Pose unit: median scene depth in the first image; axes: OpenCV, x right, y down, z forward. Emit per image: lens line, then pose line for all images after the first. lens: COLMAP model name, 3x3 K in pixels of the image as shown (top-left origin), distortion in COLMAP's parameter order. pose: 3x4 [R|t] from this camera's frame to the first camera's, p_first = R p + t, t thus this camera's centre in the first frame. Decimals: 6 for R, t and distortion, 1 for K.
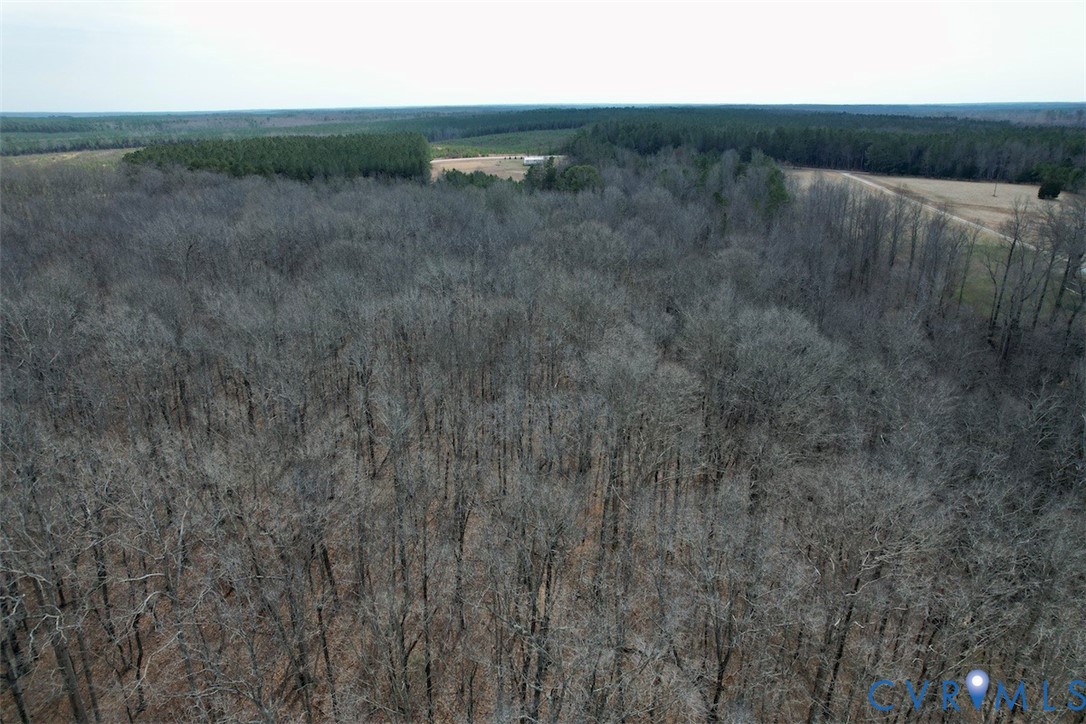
lens RADIAL K [[679.0, 0, 543.0], [0, 679.0, 362.0], [0, 0, 1]] dist [-0.007465, -0.002168]
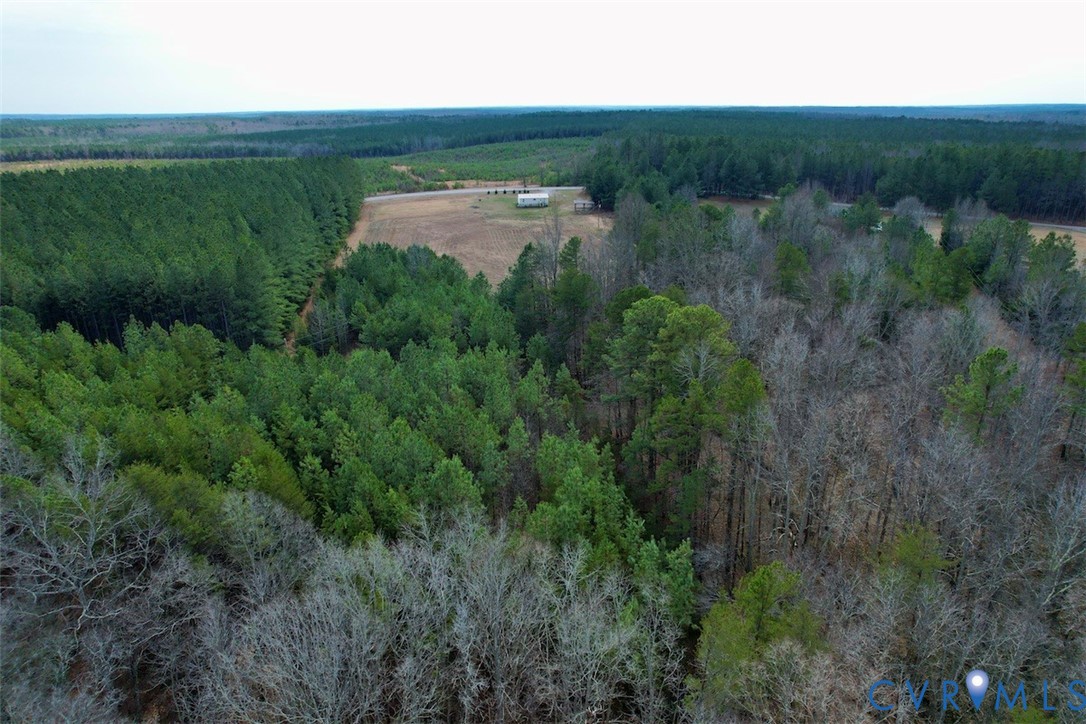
lens RADIAL K [[680.6, 0, 543.0], [0, 680.6, 362.0], [0, 0, 1]] dist [-0.003878, 0.002190]
pose [[1.000000, 0.000250, -0.000754, -0.002086], [-0.000253, 0.999993, -0.003713, -0.074205], [0.000753, 0.003713, 0.999993, 0.192494]]
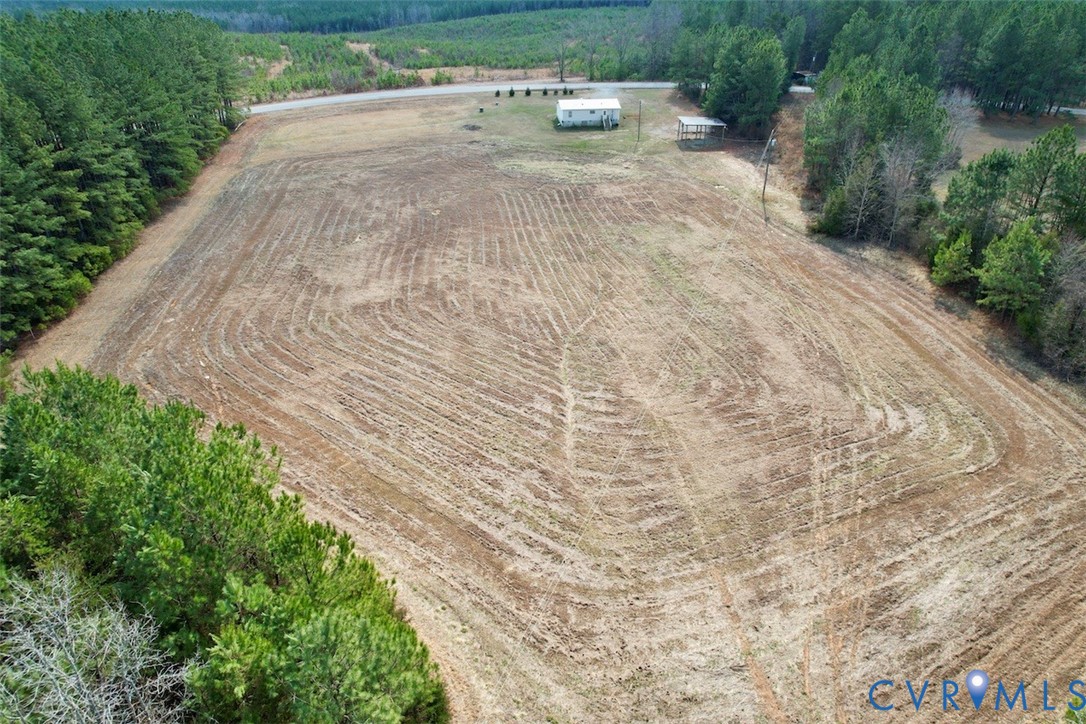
lens RADIAL K [[680.6, 0, 543.0], [0, 680.6, 362.0], [0, 0, 1]] dist [-0.003878, 0.002190]
pose [[0.999969, 0.007286, -0.003005, -0.016697], [-0.006761, 0.988968, 0.147973, -0.117108], [0.004050, -0.147948, 0.988987, 0.345430]]
